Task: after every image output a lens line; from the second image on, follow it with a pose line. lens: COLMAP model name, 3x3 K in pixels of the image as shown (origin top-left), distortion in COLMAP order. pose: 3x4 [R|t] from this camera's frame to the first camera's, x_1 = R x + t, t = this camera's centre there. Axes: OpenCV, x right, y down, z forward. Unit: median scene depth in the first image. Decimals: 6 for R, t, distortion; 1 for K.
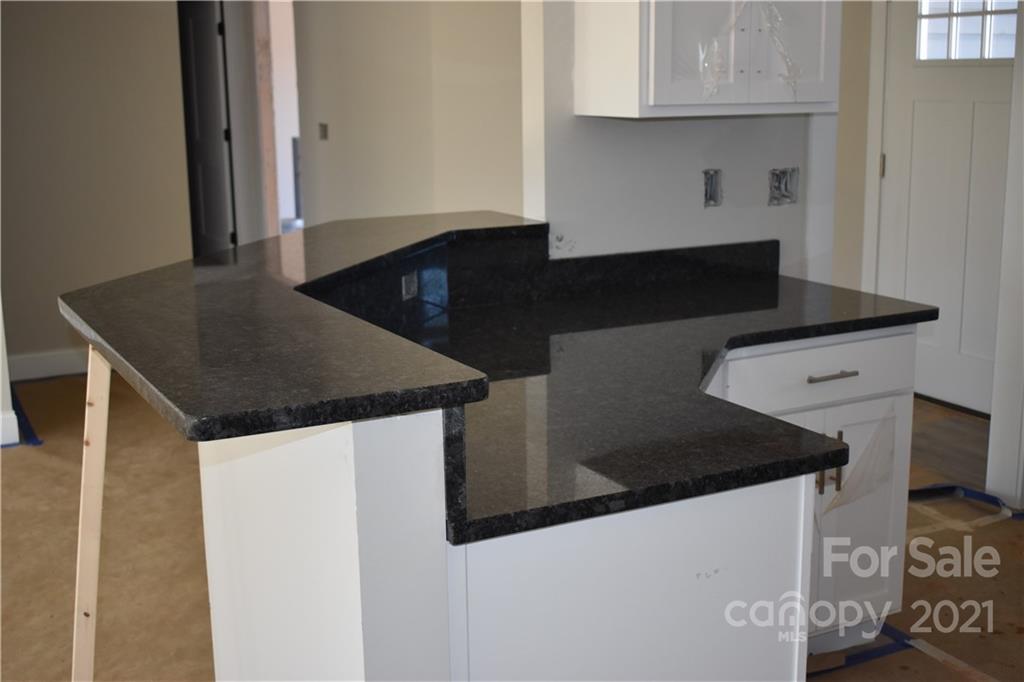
lens RADIAL K [[1240.8, 0, 512.0], [0, 1240.8, 341.0], [0, 0, 1]] dist [0.087644, -0.625979]
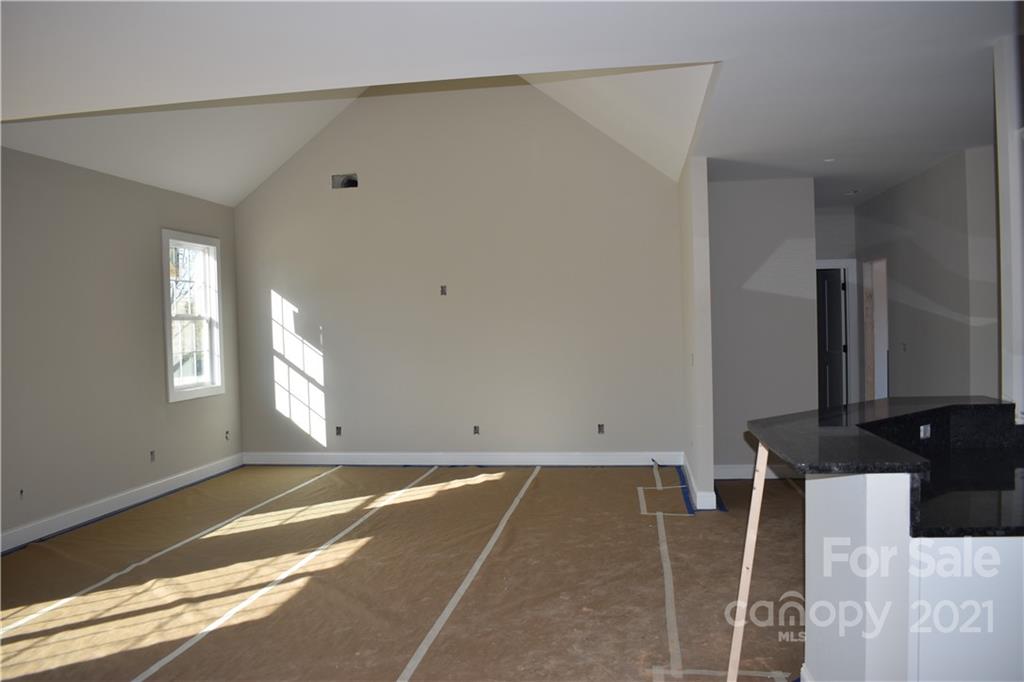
lens RADIAL K [[801.9, 0, 512.0], [0, 801.9, 341.0], [0, 0, 1]] dist [-0.103279, 0.005443]
pose [[0.807648, 0.007853, -0.589612, 0.072339], [-0.107981, 0.984973, -0.134792, 0.031677], [0.579693, 0.172531, 0.796360, -0.221186]]
